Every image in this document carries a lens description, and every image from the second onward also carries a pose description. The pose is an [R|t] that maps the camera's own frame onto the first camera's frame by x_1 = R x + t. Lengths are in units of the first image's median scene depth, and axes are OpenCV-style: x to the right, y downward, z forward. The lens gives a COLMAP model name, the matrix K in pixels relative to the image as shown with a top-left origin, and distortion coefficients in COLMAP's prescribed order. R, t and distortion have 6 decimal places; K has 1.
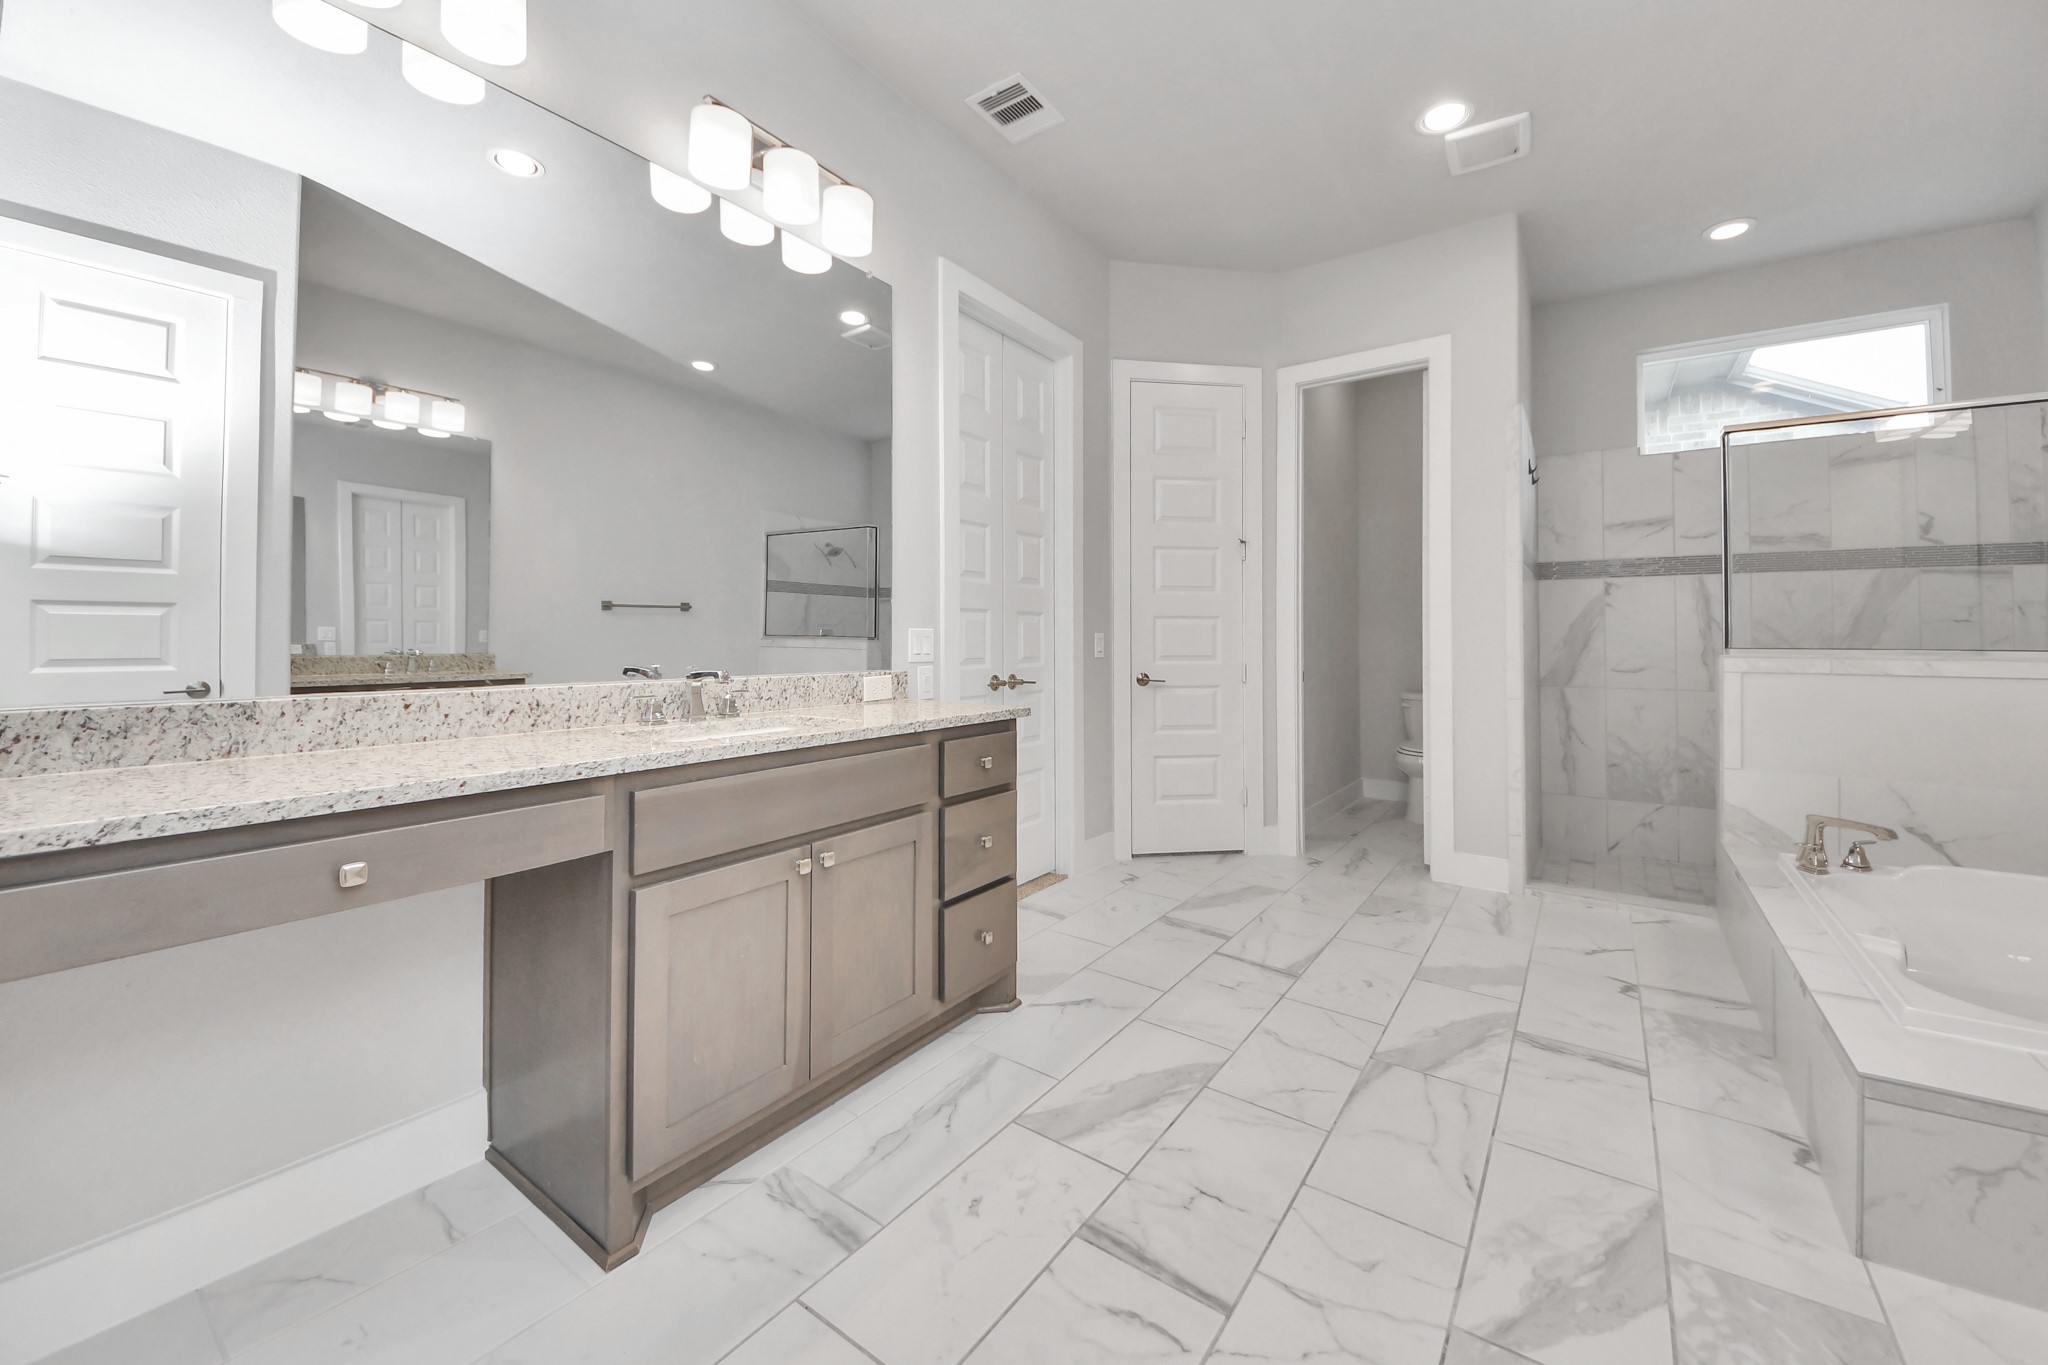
lens RADIAL K [[769.6, 0, 1025.1], [0, 769.6, 590.6], [0, 0, 1]] dist [0.020901, -0.014992]
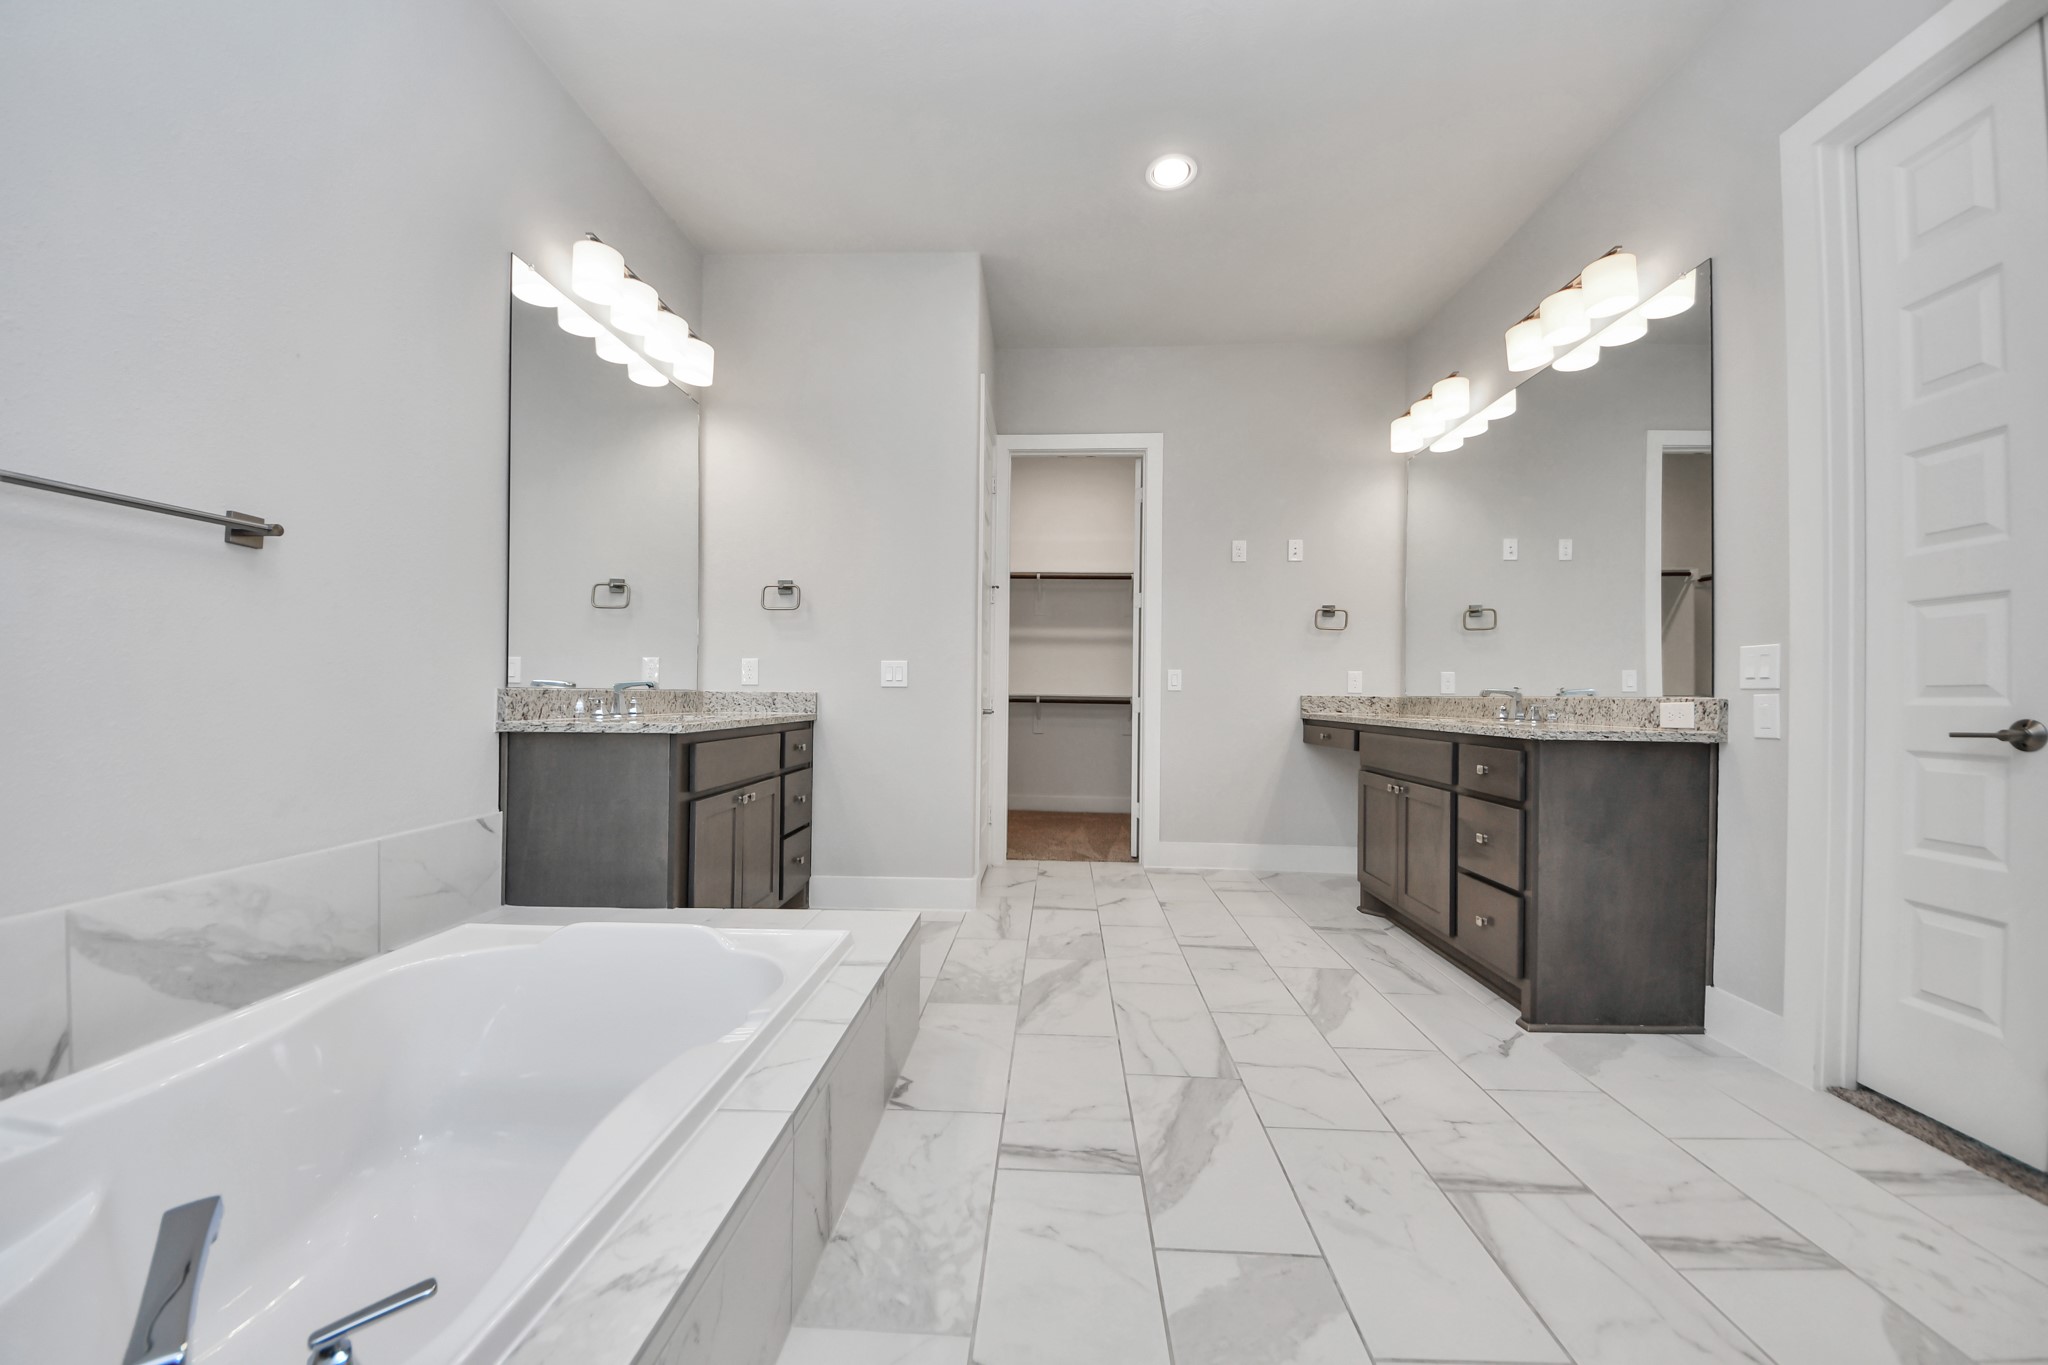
lens RADIAL K [[733.6, 0, 1021.7], [0, 733.6, 686.8], [0, 0, 1]] dist [0.022188, -0.012482]
pose [[-0.836778, -0.018369, -0.547233, 0.984590], [0.018905, 0.997872, -0.062403, 0.138649], [0.547215, -0.062562, -0.834651, 1.368288]]
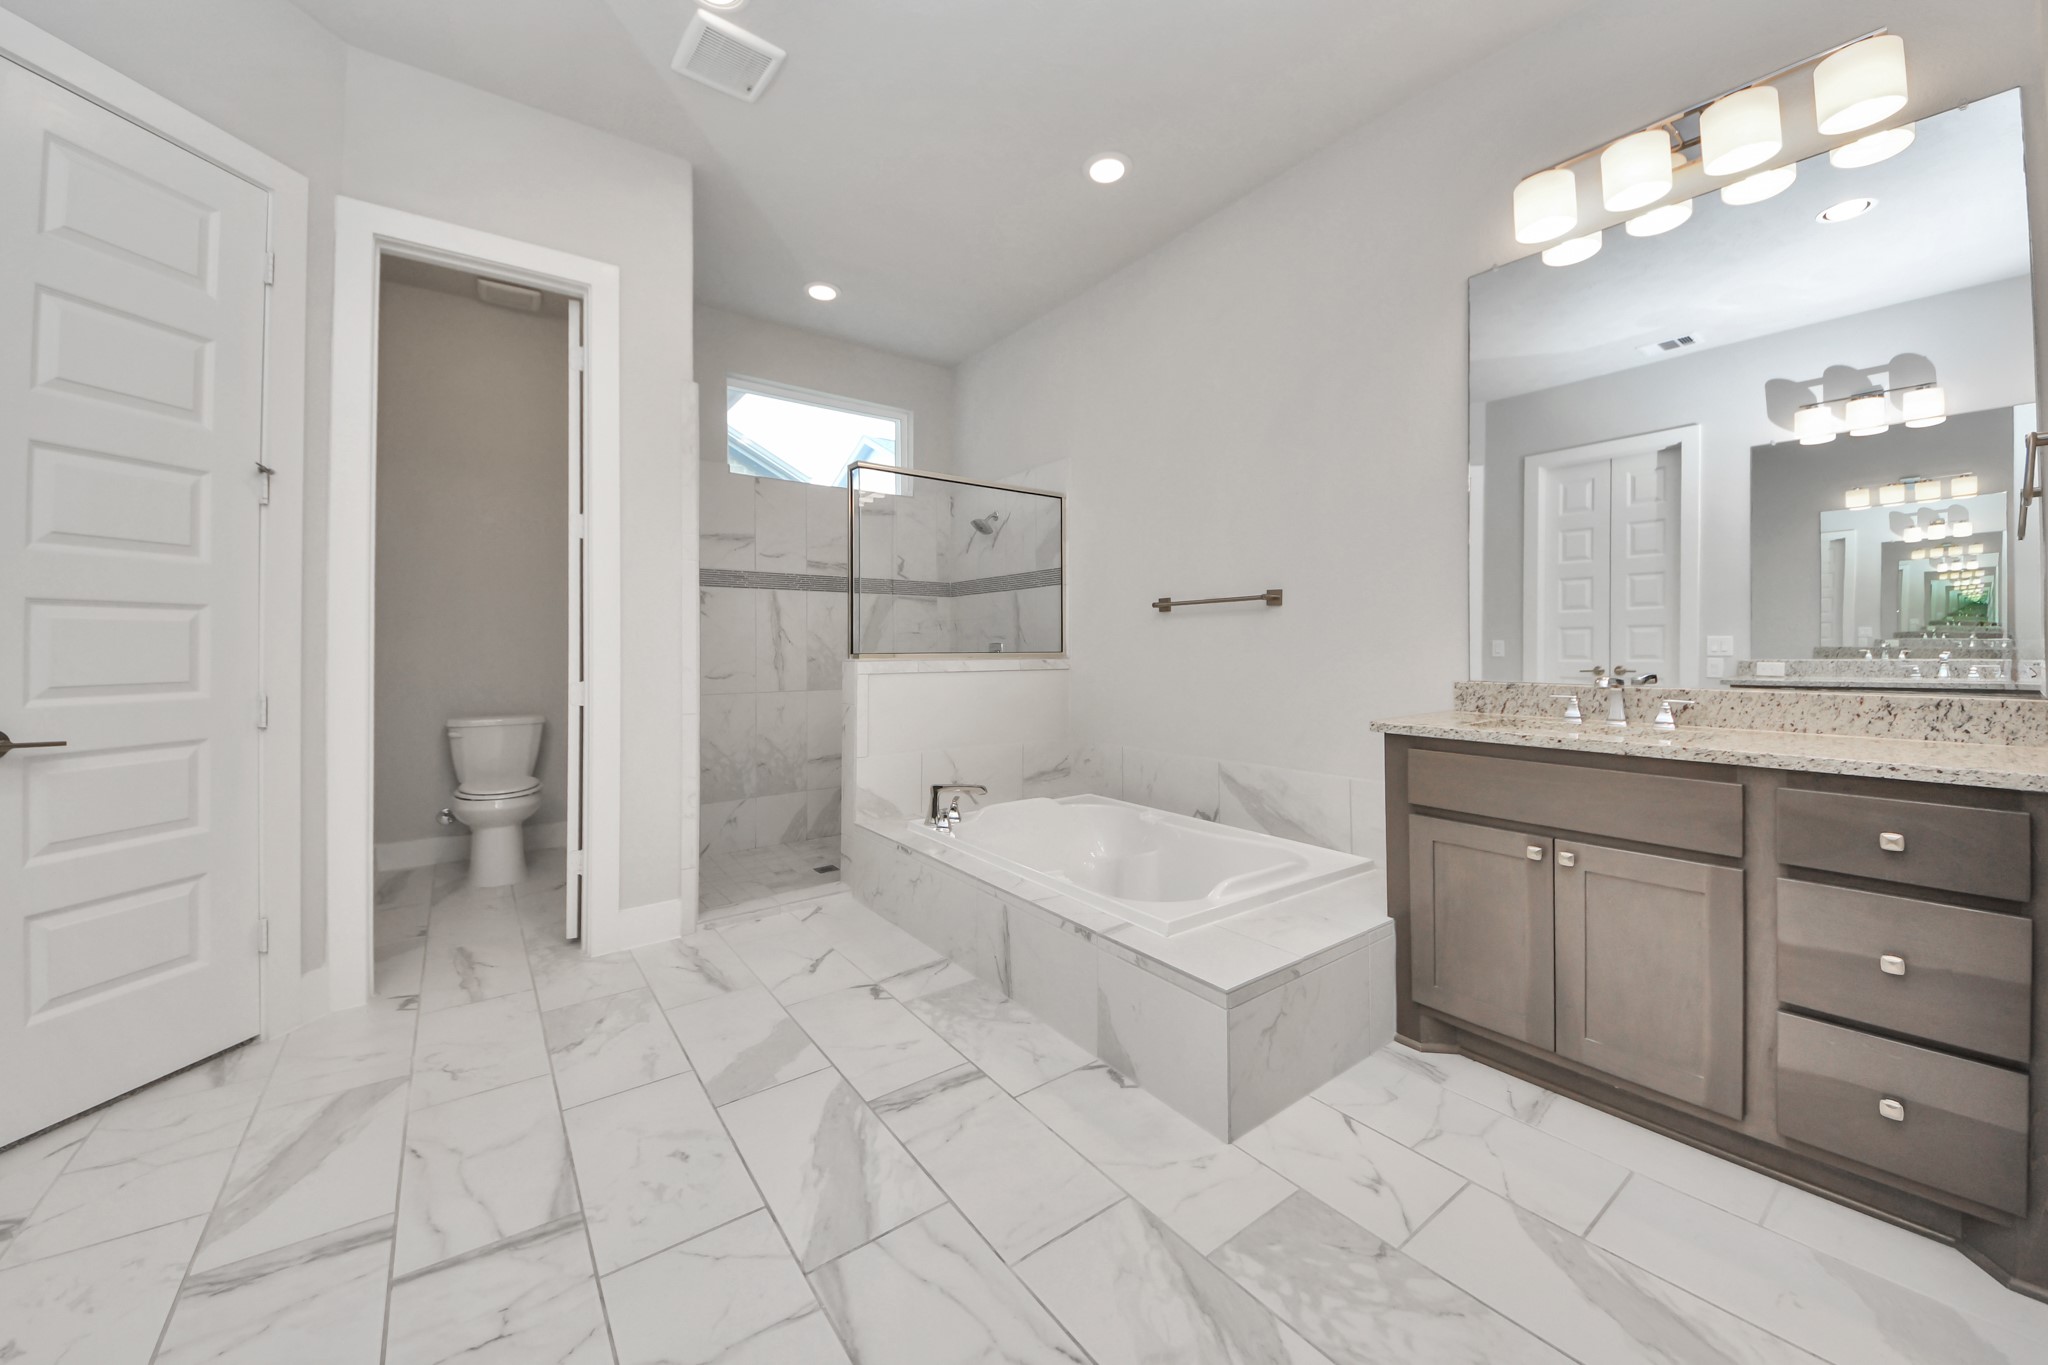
lens RADIAL K [[744.9, 0, 1020.7], [0, 744.9, 630.2], [0, 0, 1]] dist [0.025786, -0.018537]
pose [[0.303131, 0.016480, 0.952806, -0.098340], [-0.050824, 0.998707, -0.001105, 0.036798], [-0.951592, -0.048091, 0.303577, 0.544930]]
